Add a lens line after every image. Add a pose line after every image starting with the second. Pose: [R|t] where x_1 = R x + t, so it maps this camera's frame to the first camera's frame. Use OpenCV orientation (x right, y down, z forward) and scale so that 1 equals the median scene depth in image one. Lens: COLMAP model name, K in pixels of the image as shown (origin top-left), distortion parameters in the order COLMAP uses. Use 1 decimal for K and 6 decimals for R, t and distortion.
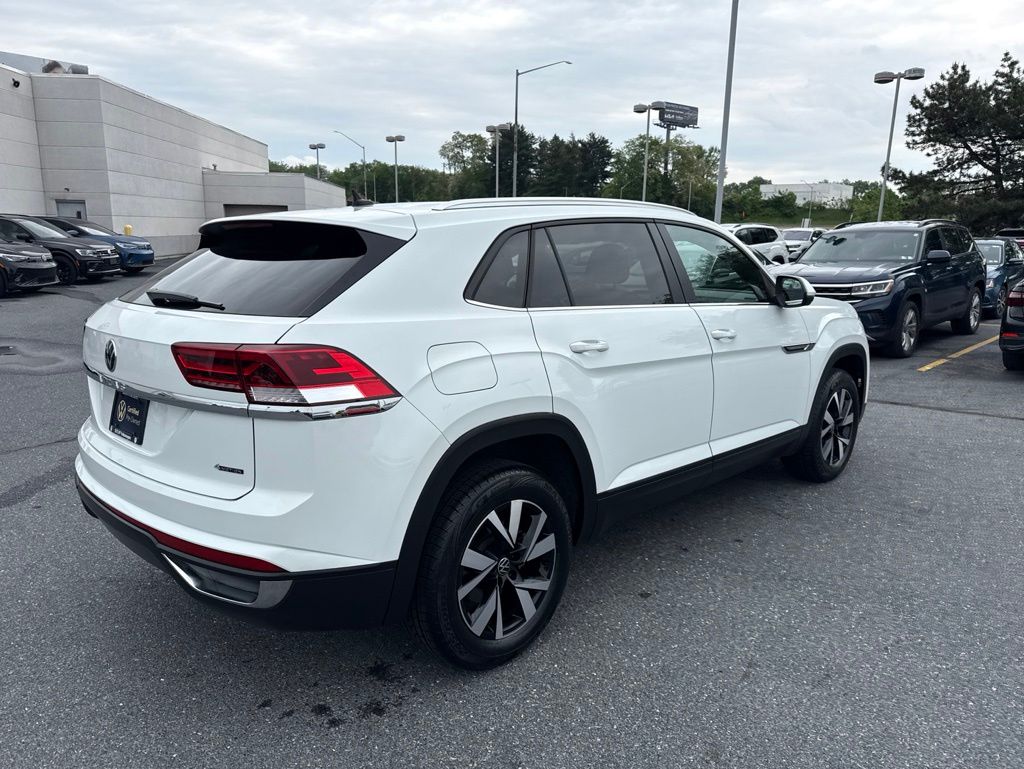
lens RADIAL K [[726.5, 0, 501.8], [0, 726.5, 387.4], [0, 0, 1]] dist [0.039368, -0.049885]
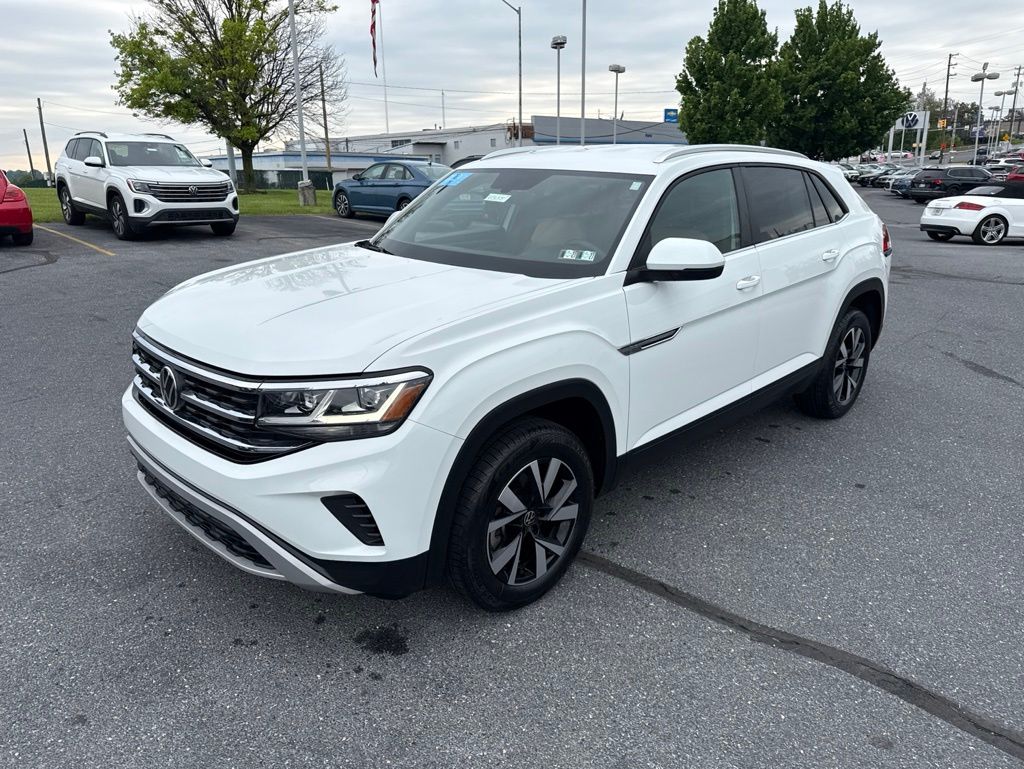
lens RADIAL K [[726.0, 0, 510.2], [0, 726.0, 377.4], [0, 0, 1]] dist [0.028577, -0.038334]
pose [[-0.999961, 0.000569, -0.008846, 0.190725], [-0.003641, 0.883520, 0.468380, -0.361880], [0.008083, 0.468394, -0.883483, 1.697386]]
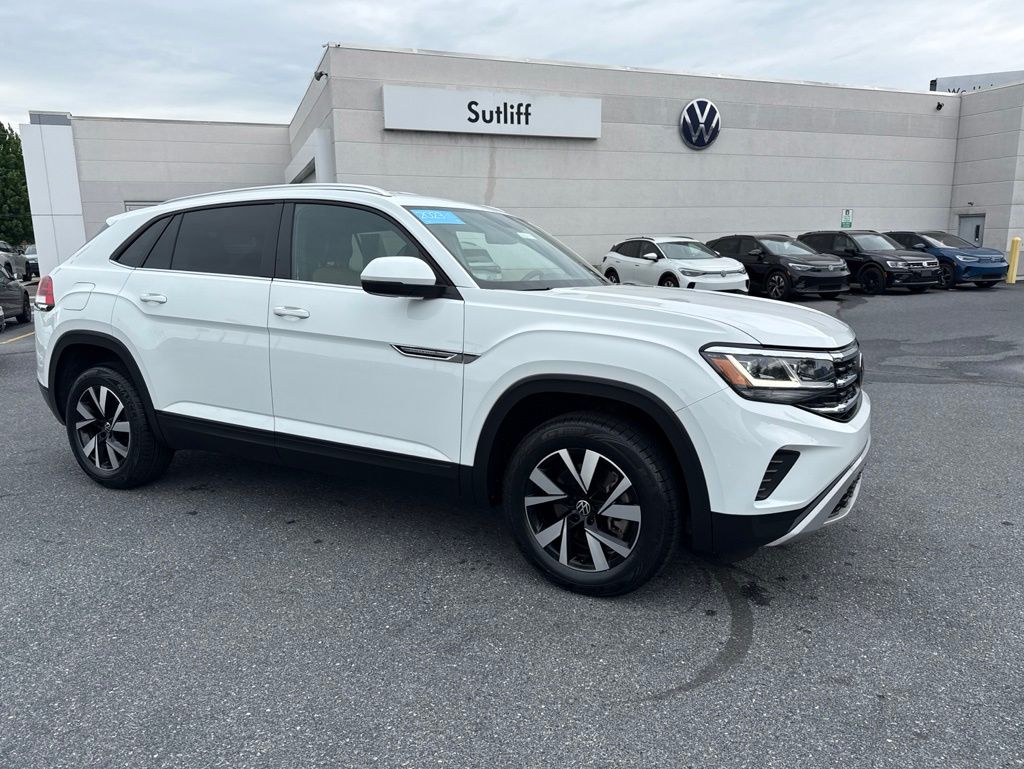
lens RADIAL K [[720.8, 0, 511.7], [0, 720.8, 384.4], [0, 0, 1]] dist [0.045491, -0.058813]
pose [[0.298288, 0.157534, -0.941386, 0.964813], [-0.185643, 0.977026, 0.104676, -0.098206], [0.936248, 0.143538, 0.320680, 0.716385]]
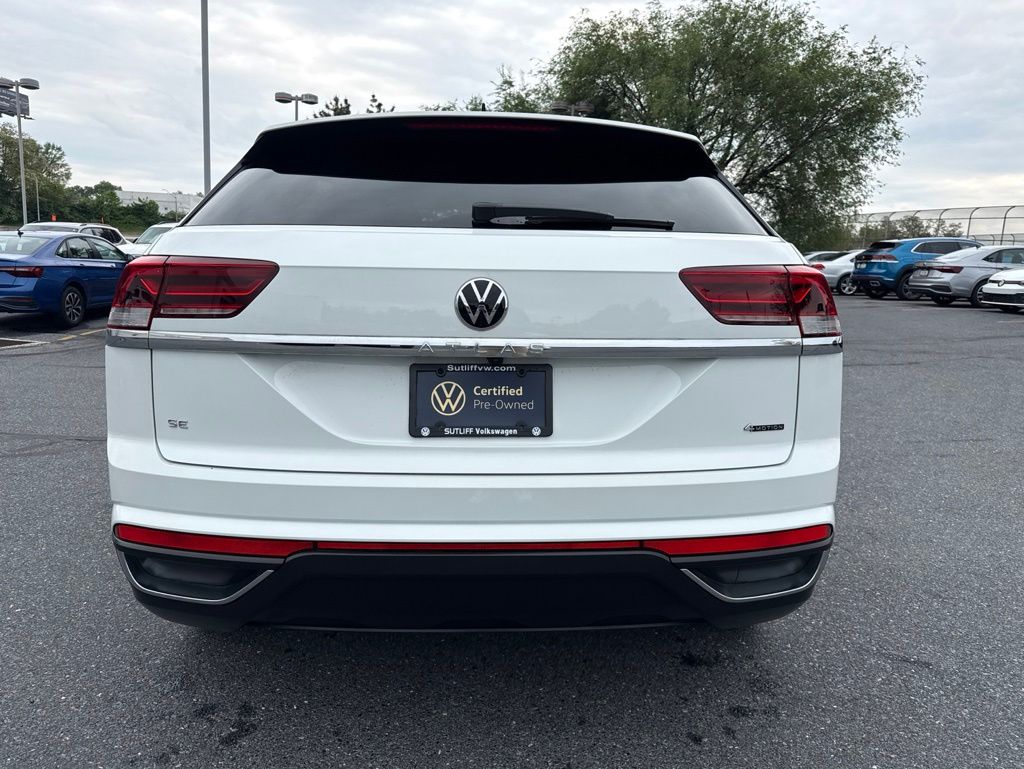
lens RADIAL K [[735.4, 0, 508.8], [0, 735.4, 383.0], [0, 0, 1]] dist [0.000206, -0.005634]
pose [[0.676992, -0.102807, 0.728775, -0.504311], [0.119489, 0.992412, 0.028999, 0.004001], [-0.726226, 0.067449, 0.684139, 0.294364]]
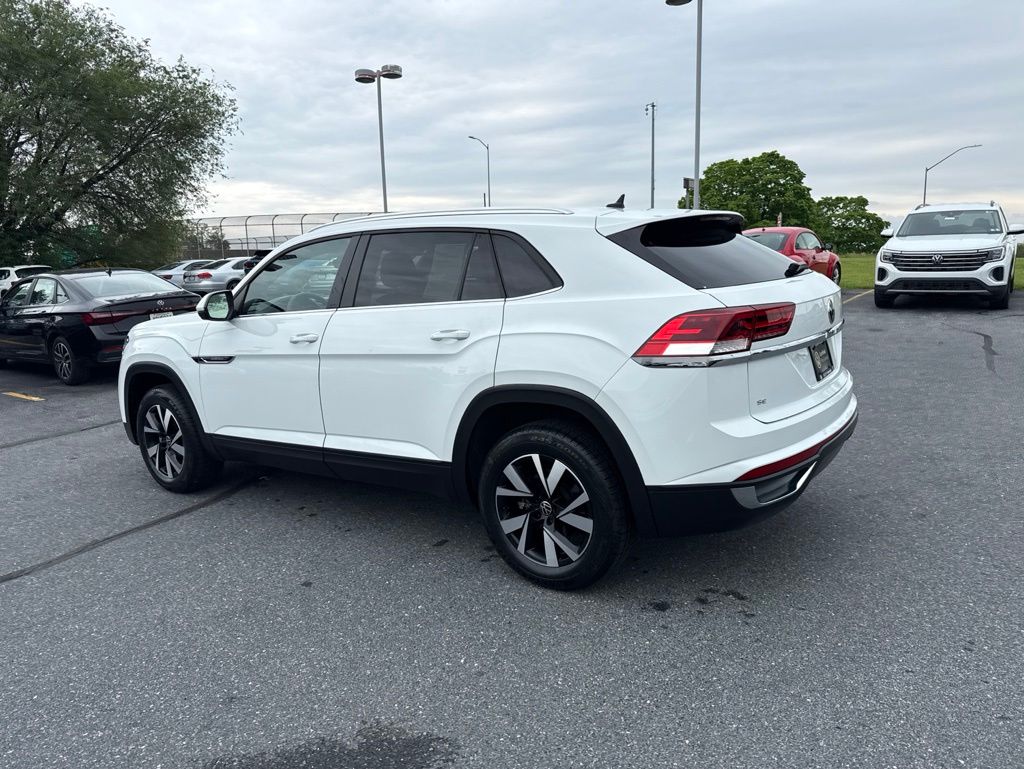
lens RADIAL K [[725.4, 0, 510.4], [0, 725.4, 377.9], [0, 0, 1]] dist [0.045781, -0.065986]
pose [[-0.179234, -0.151722, 0.972037, -0.888044], [0.235941, 0.952573, 0.192189, -0.163215], [-0.955095, 0.263790, -0.134936, 0.907278]]
